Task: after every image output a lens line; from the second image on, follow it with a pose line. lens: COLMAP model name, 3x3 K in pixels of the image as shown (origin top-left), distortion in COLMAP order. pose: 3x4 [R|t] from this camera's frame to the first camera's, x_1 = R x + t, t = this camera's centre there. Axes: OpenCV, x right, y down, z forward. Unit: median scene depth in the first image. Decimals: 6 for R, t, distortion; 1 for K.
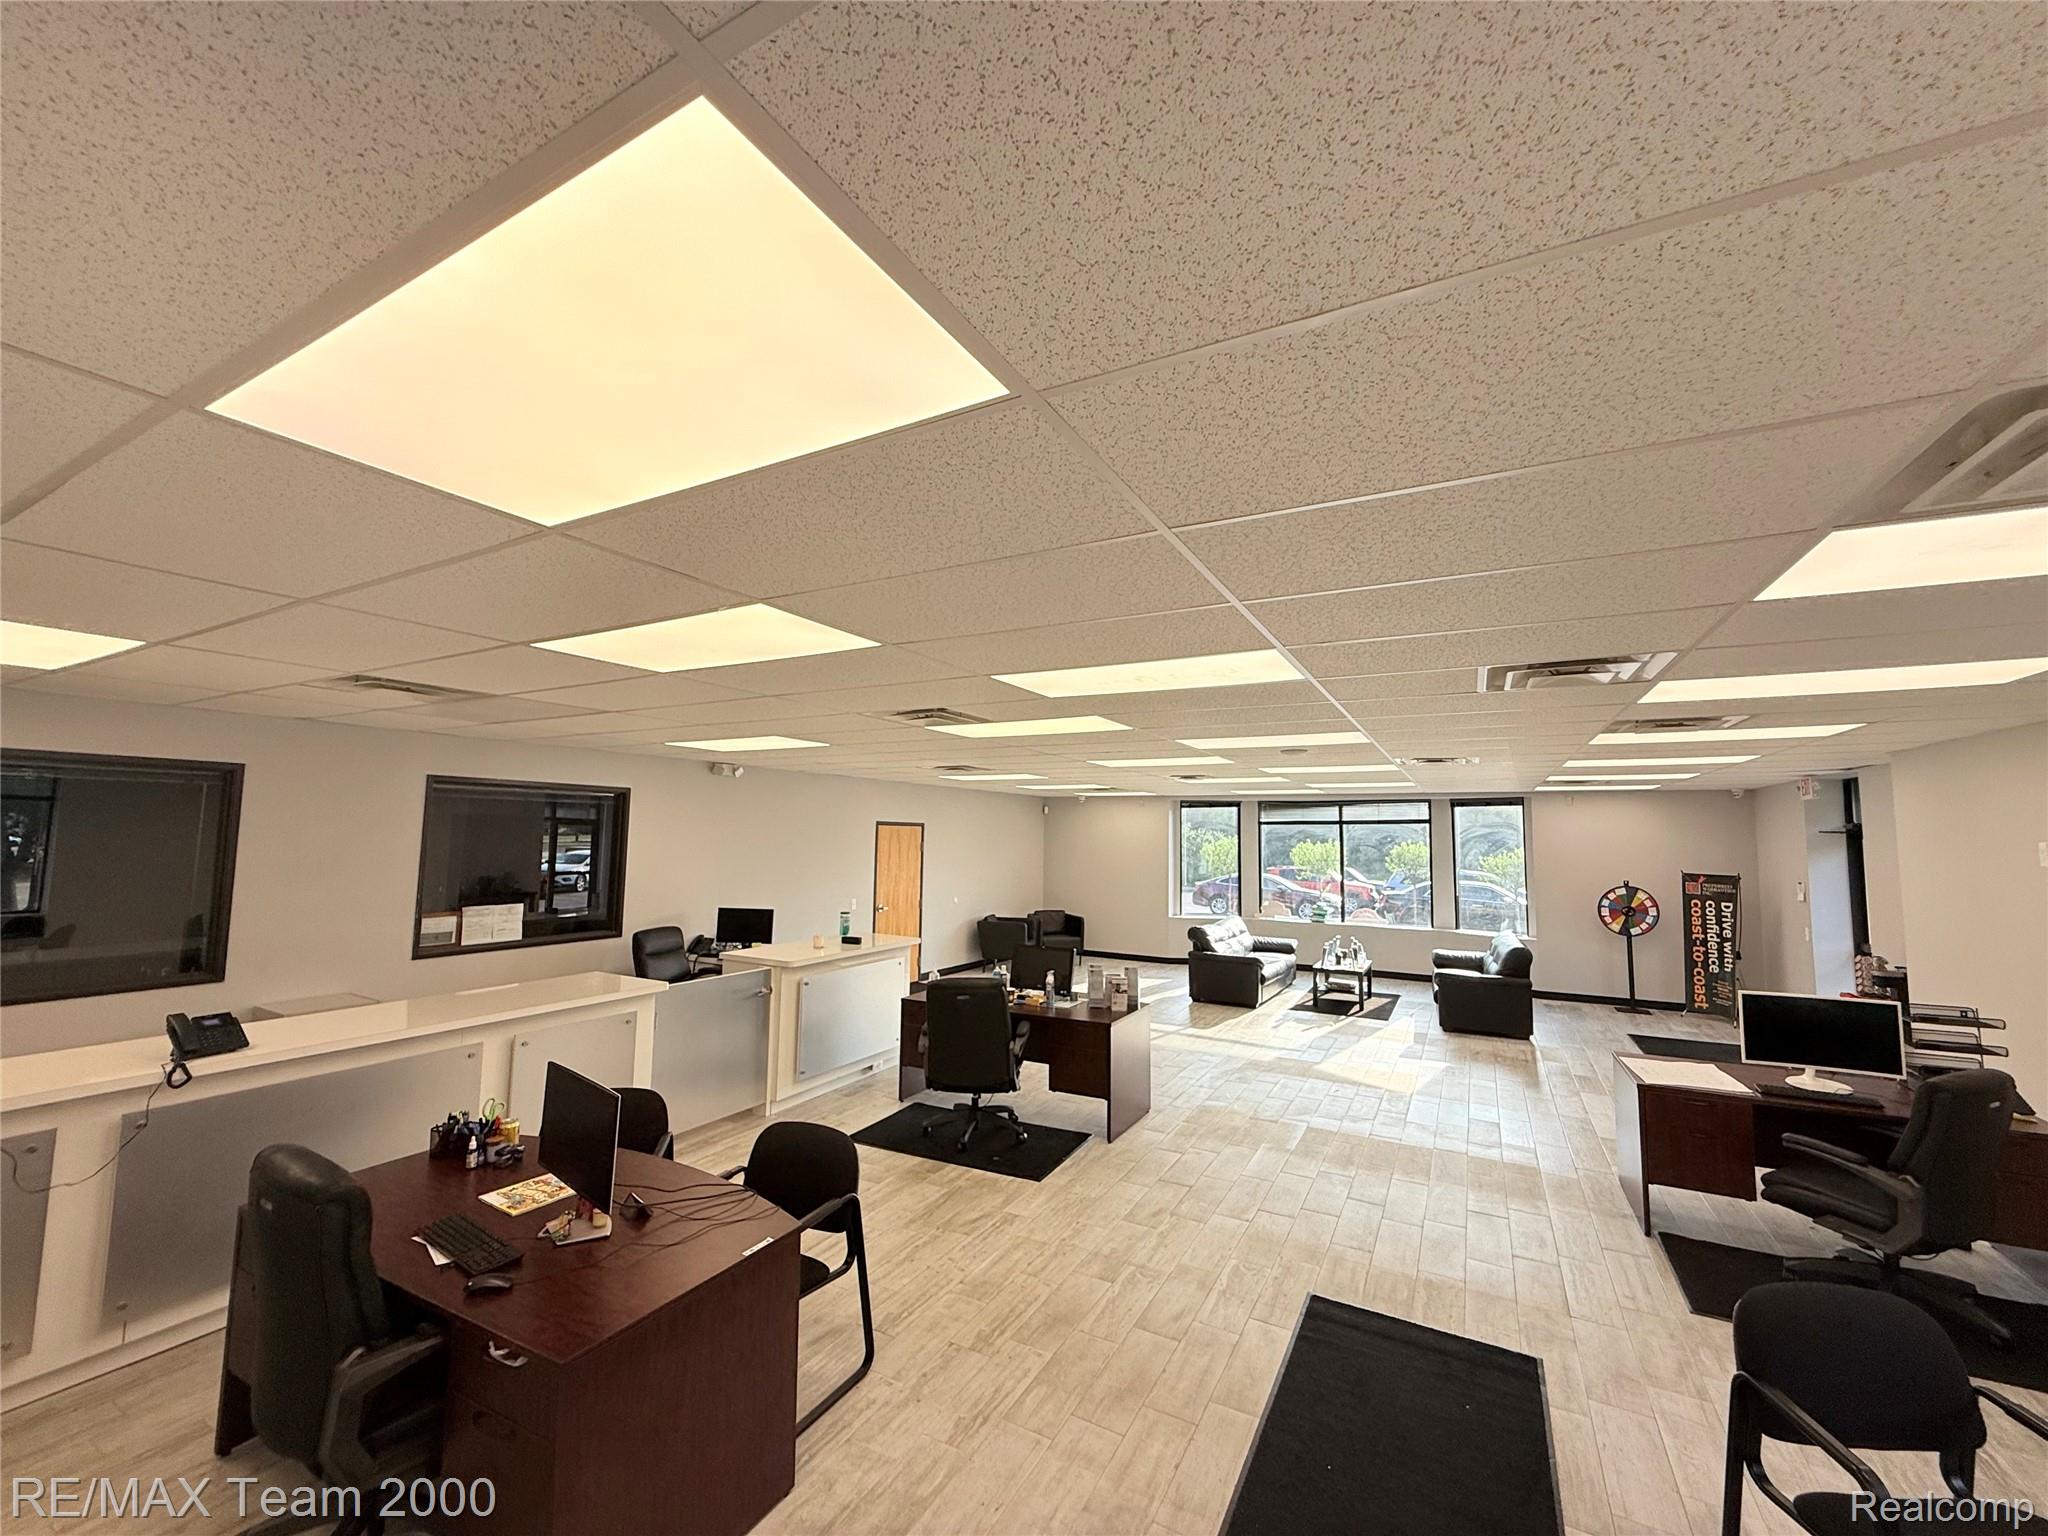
lens RADIAL K [[822.7, 0, 1009.6], [0, 822.7, 766.1], [0, 0, 1]] dist [0.000010, 0.000045]
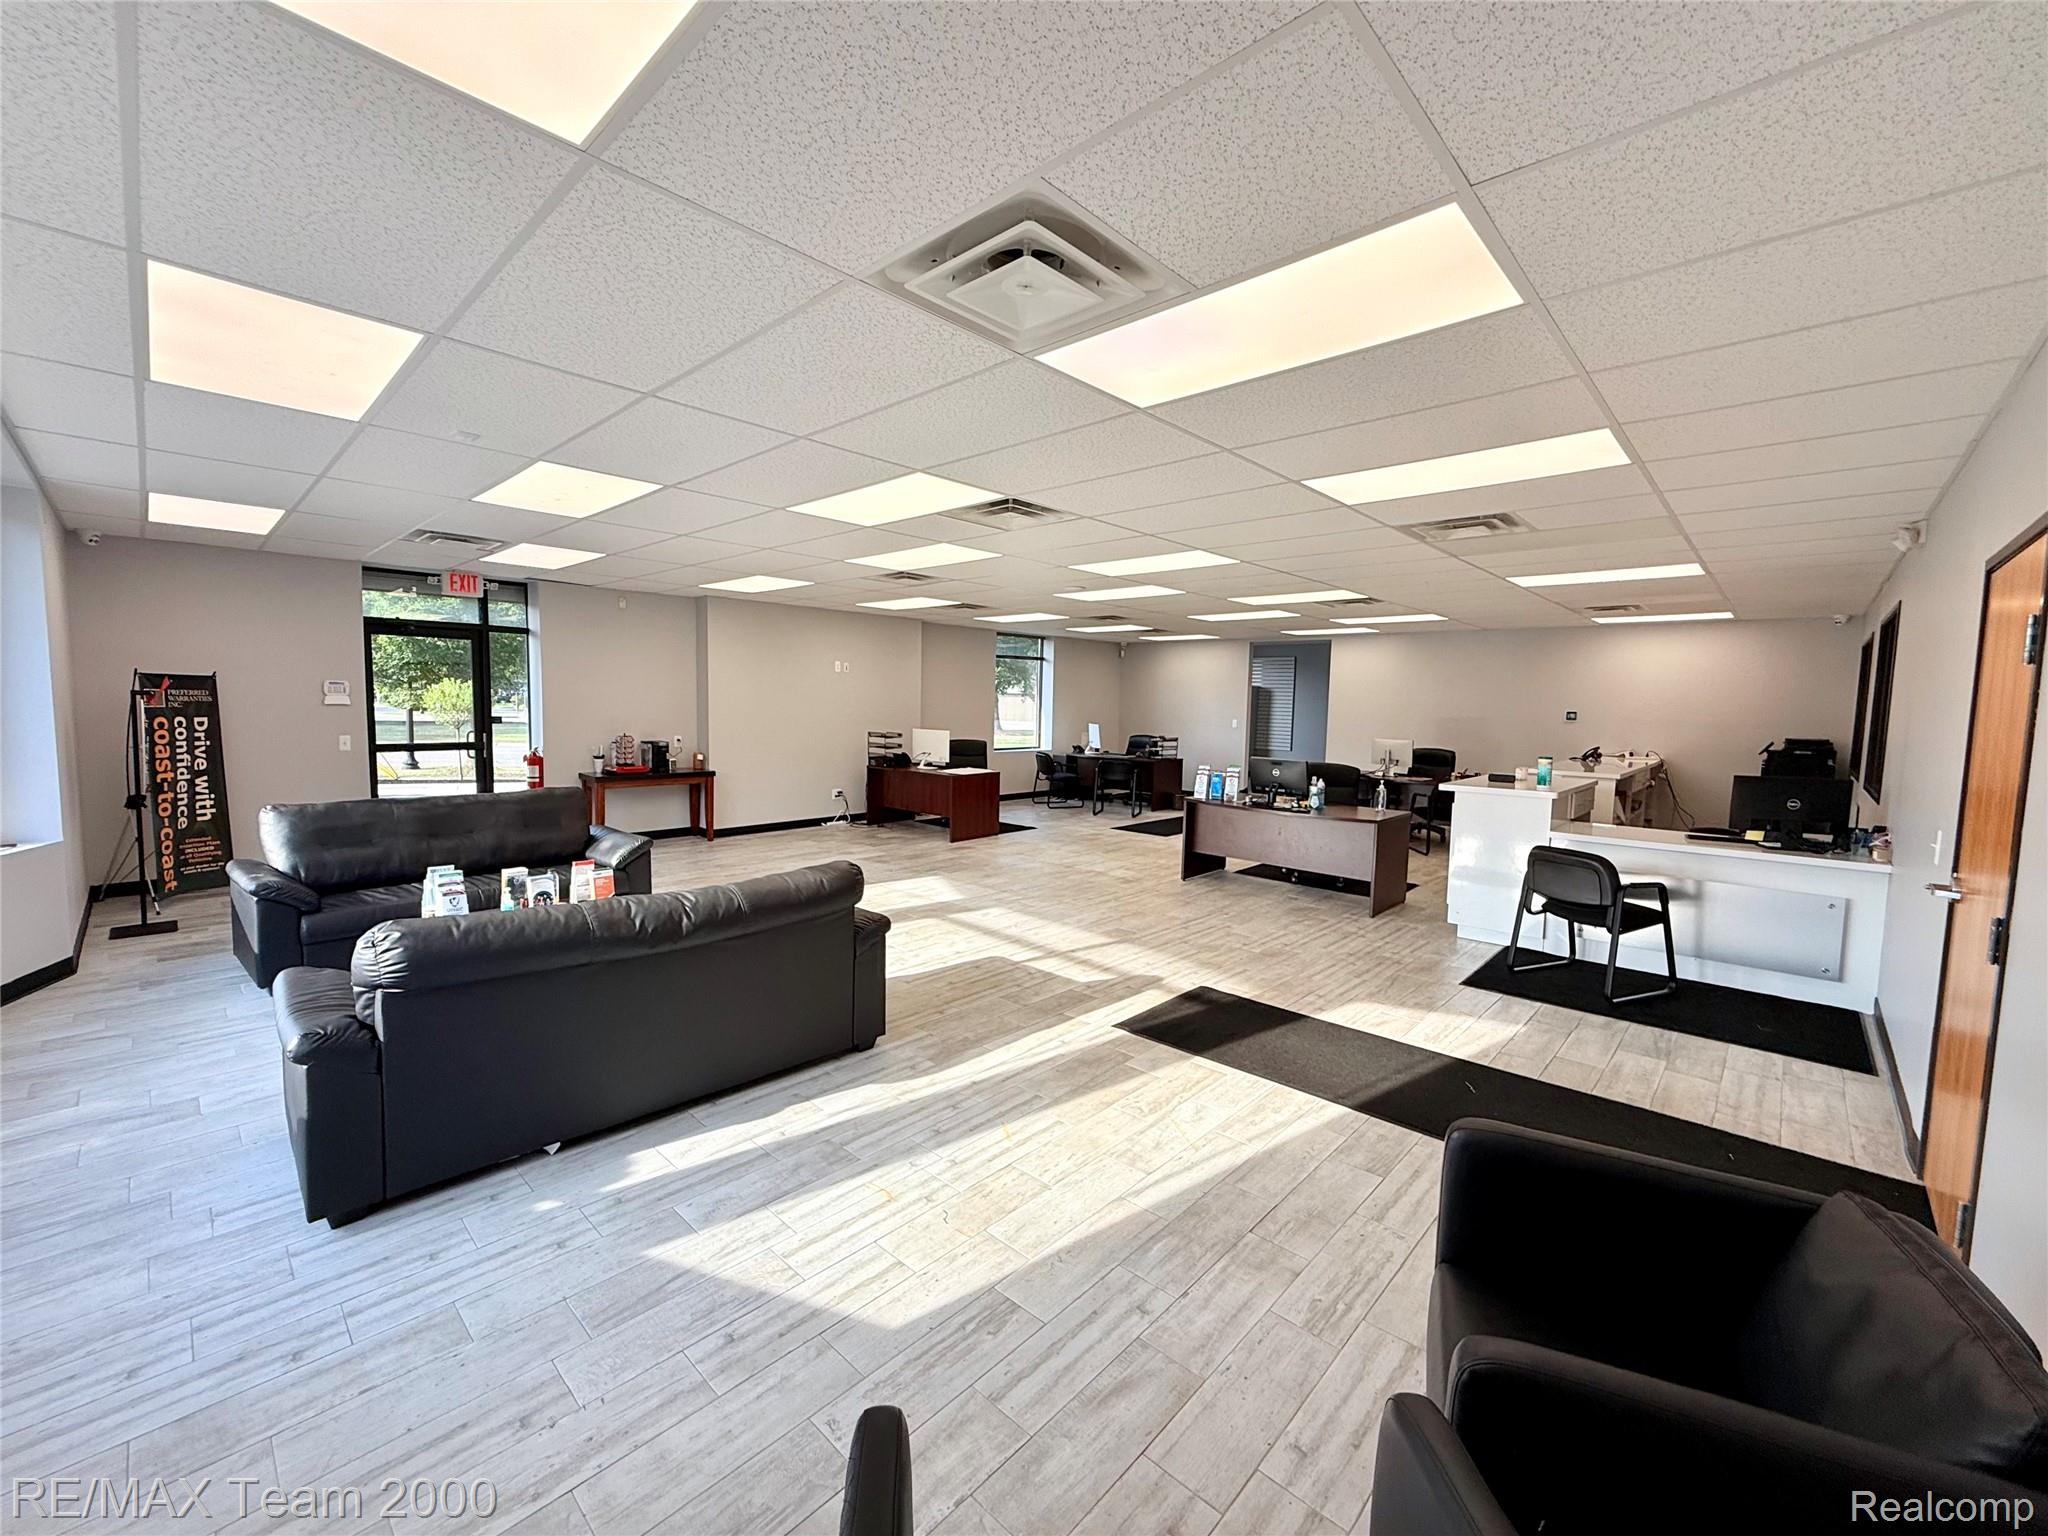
lens RADIAL K [[822.7, 0, 1009.6], [0, 822.7, 766.1], [0, 0, 1]] dist [0.000010, 0.000045]
pose [[-0.967050, -0.056618, 0.248211, 0.172749], [-0.056706, 0.998368, 0.006800, 0.355725], [-0.248191, -0.007499, -0.968682, 3.207492]]
